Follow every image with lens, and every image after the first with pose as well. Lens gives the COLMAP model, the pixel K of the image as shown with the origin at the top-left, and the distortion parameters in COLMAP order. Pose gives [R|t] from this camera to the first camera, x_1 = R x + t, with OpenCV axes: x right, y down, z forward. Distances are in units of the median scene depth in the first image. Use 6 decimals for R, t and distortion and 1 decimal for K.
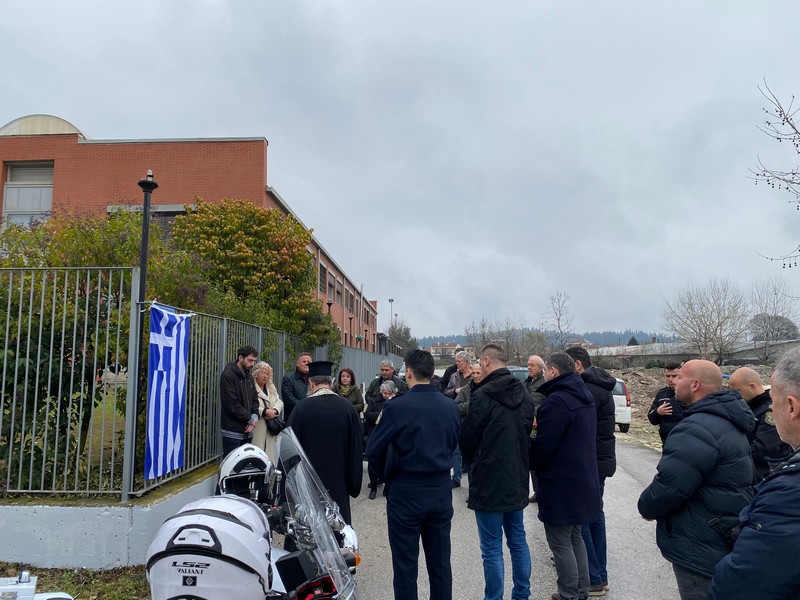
lens RADIAL K [[607.9, 0, 400.0], [0, 607.9, 300.0], [0, 0, 1]] dist [0.066474, -0.000421]
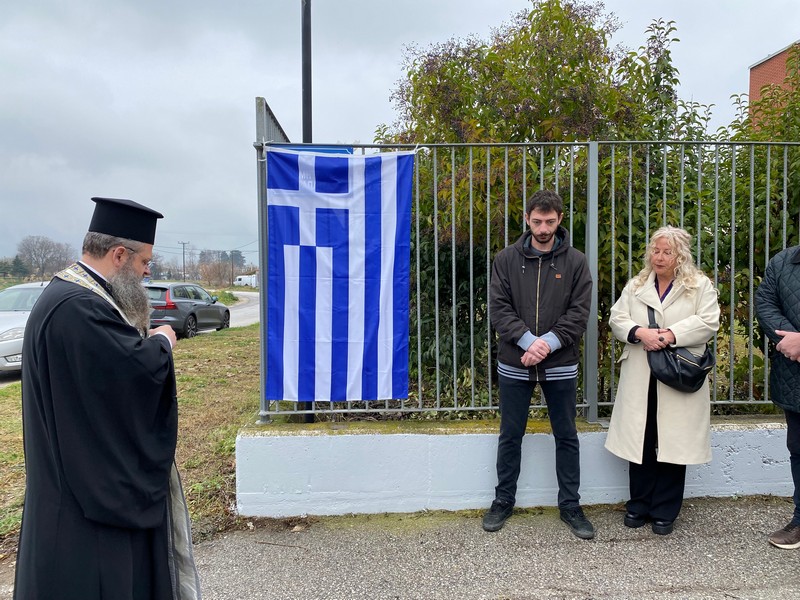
lens RADIAL K [[607.9, 0, 400.0], [0, 607.9, 300.0], [0, 0, 1]] dist [0.066474, -0.000421]
pose [[0.173829, 0.046107, -0.983696, 0.129491], [0.116785, 0.990889, 0.067081, 0.068845], [0.977827, -0.126541, 0.166861, 0.486698]]
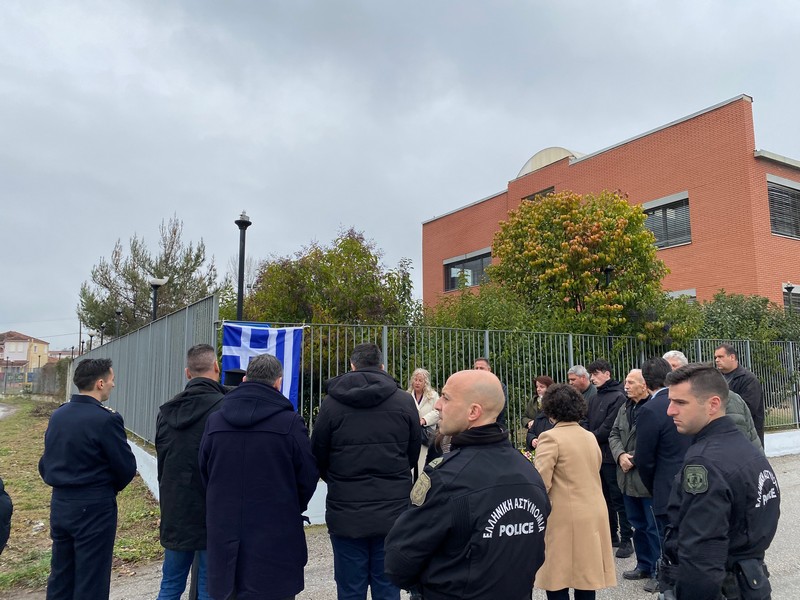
lens RADIAL K [[607.9, 0, 400.0], [0, 607.9, 300.0], [0, 0, 1]] dist [0.066474, -0.000421]
pose [[0.603058, -0.099394, -0.791481, 0.355218], [0.096262, 0.994024, -0.051484, 0.027091], [0.791868, -0.045142, 0.609022, 0.264236]]
